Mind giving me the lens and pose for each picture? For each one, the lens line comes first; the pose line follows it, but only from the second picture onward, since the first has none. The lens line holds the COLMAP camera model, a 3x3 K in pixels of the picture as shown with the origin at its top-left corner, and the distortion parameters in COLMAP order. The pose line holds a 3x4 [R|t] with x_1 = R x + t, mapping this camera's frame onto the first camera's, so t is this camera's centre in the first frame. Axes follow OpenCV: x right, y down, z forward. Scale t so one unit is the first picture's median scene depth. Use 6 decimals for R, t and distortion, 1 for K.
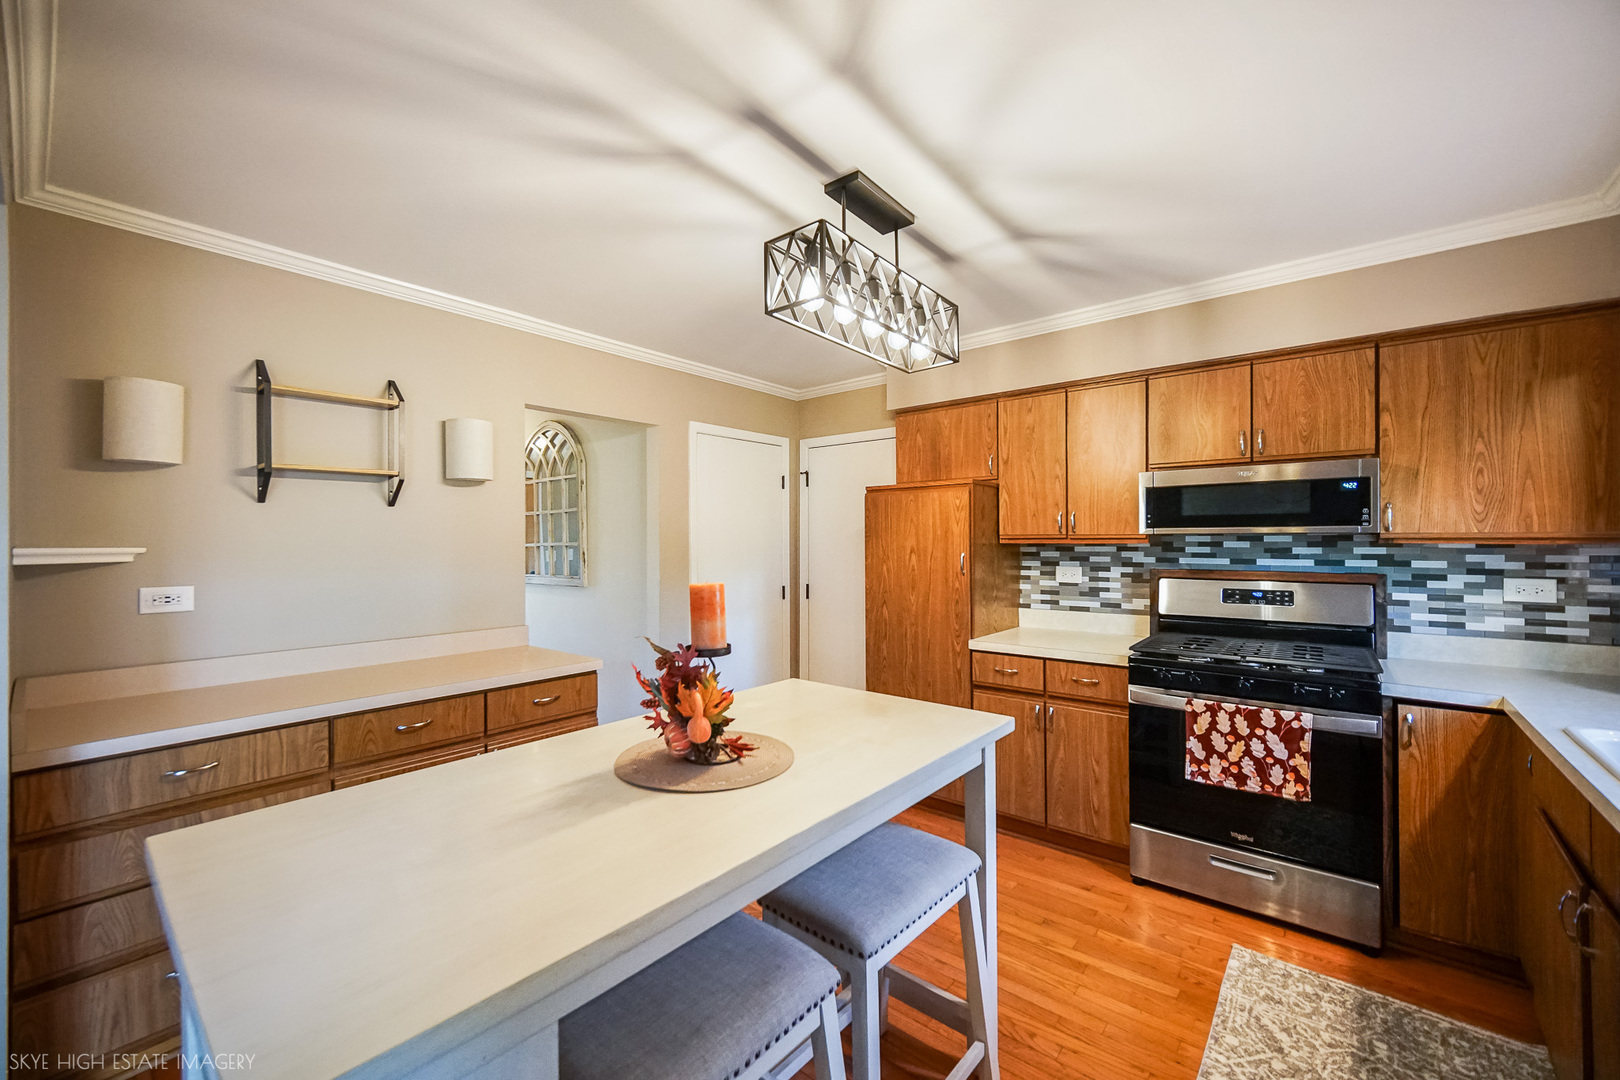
lens RADIAL K [[639.5, 0, 806.8], [0, 639.5, 535.1], [0, 0, 1]] dist [0.001344, -0.000208]
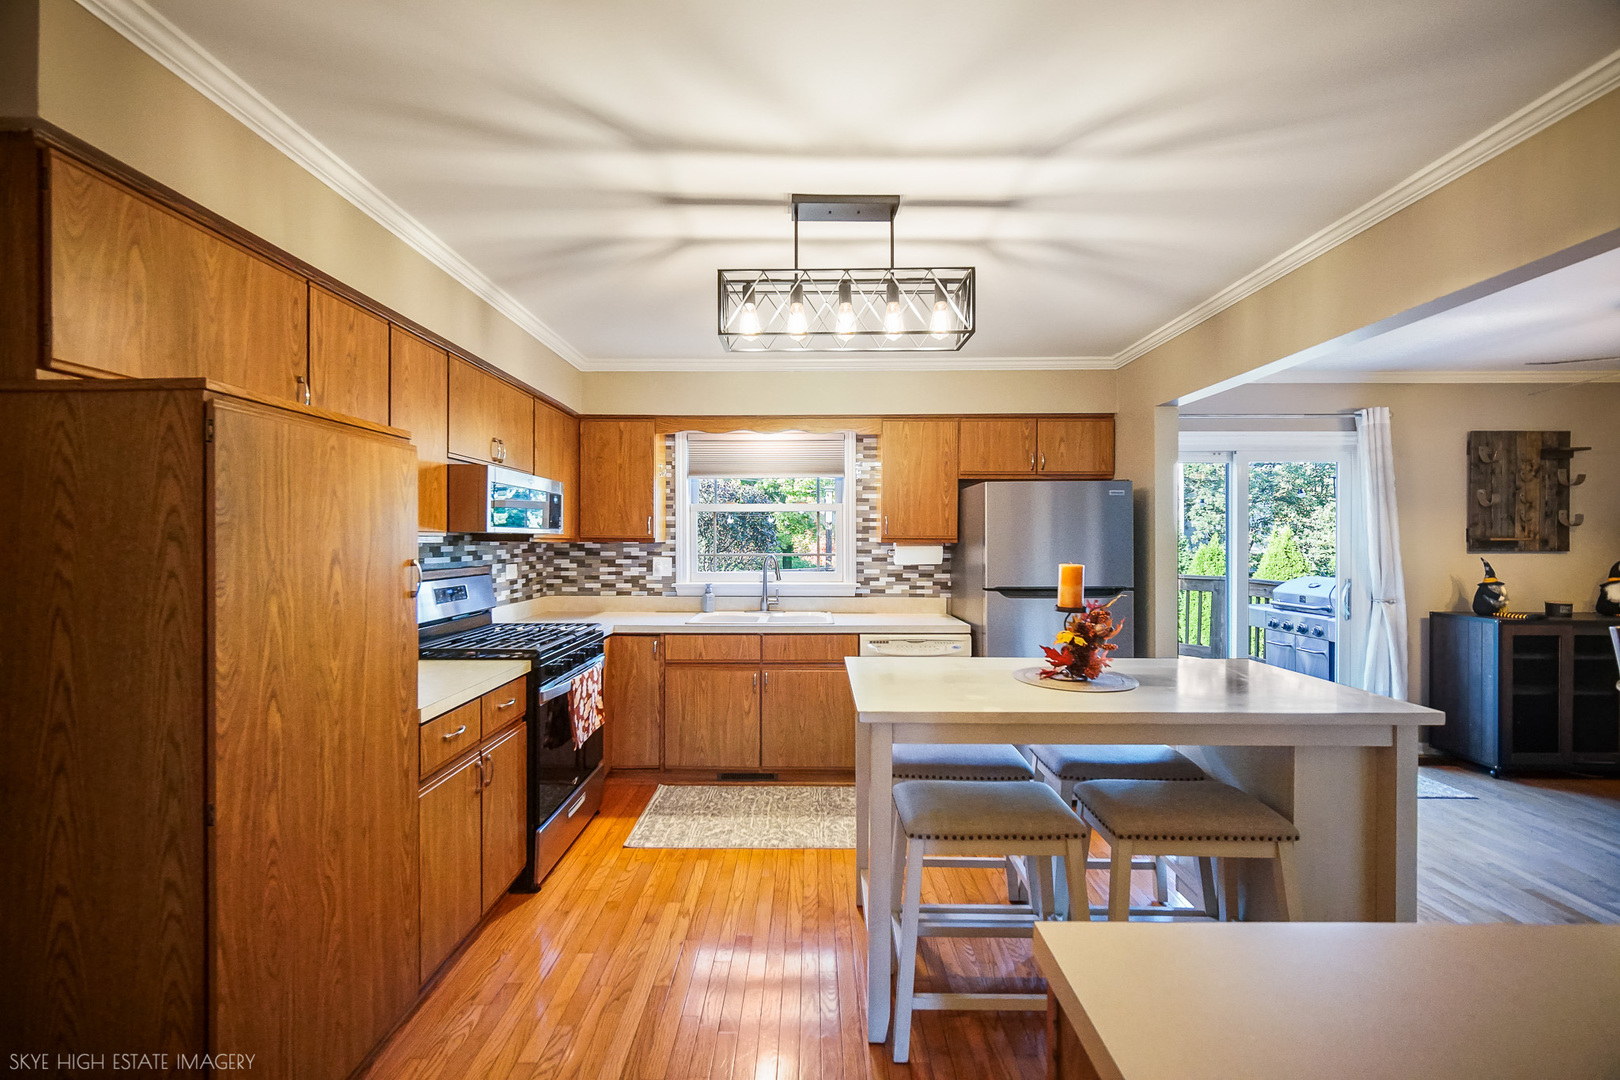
lens RADIAL K [[639.5, 0, 798.8], [0, 639.5, 538.2], [0, 0, 1]] dist [0.001344, -0.000208]
pose [[-0.623289, 0.006111, 0.781968, -0.403091], [-0.002556, 0.999948, -0.009851, 0.012758], [-0.781988, -0.008138, -0.623241, 1.049321]]
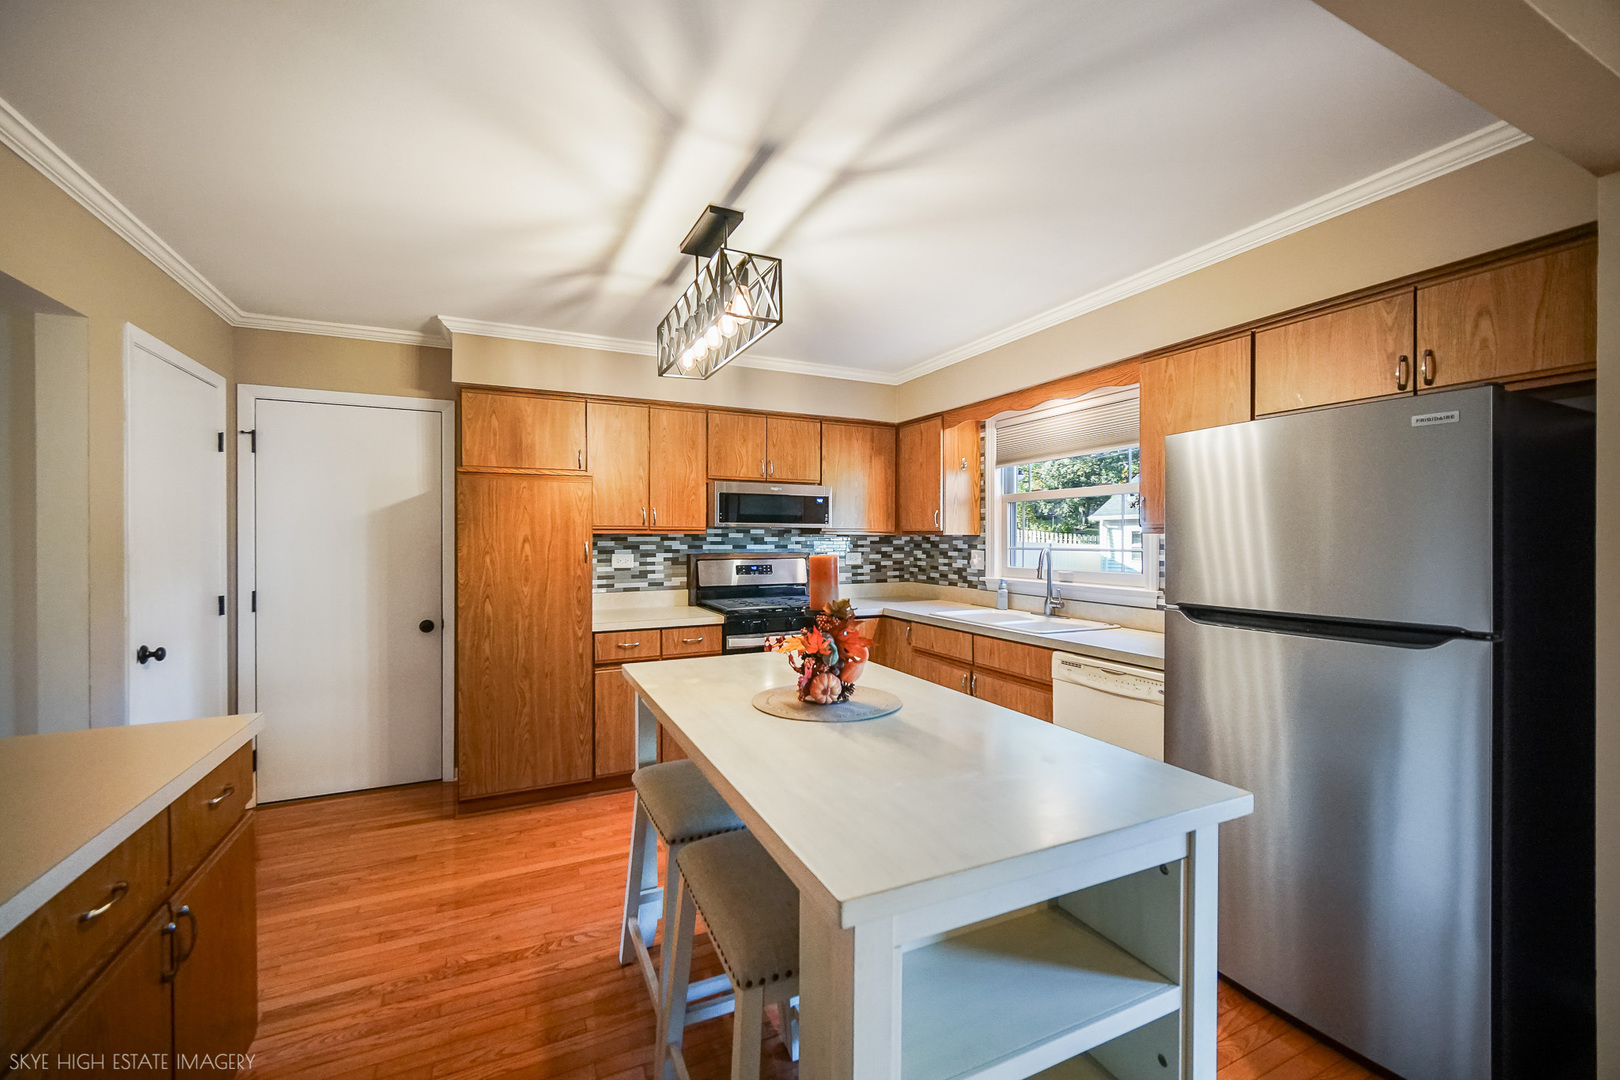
lens RADIAL K [[639.5, 0, 797.1], [0, 639.5, 539.9], [0, 0, 1]] dist [0.001344, -0.000208]
pose [[0.430354, 0.001729, 0.902658, -0.538847], [-0.008918, 0.999958, 0.002337, 0.018645], [-0.902616, -0.009055, 0.430352, 0.223440]]
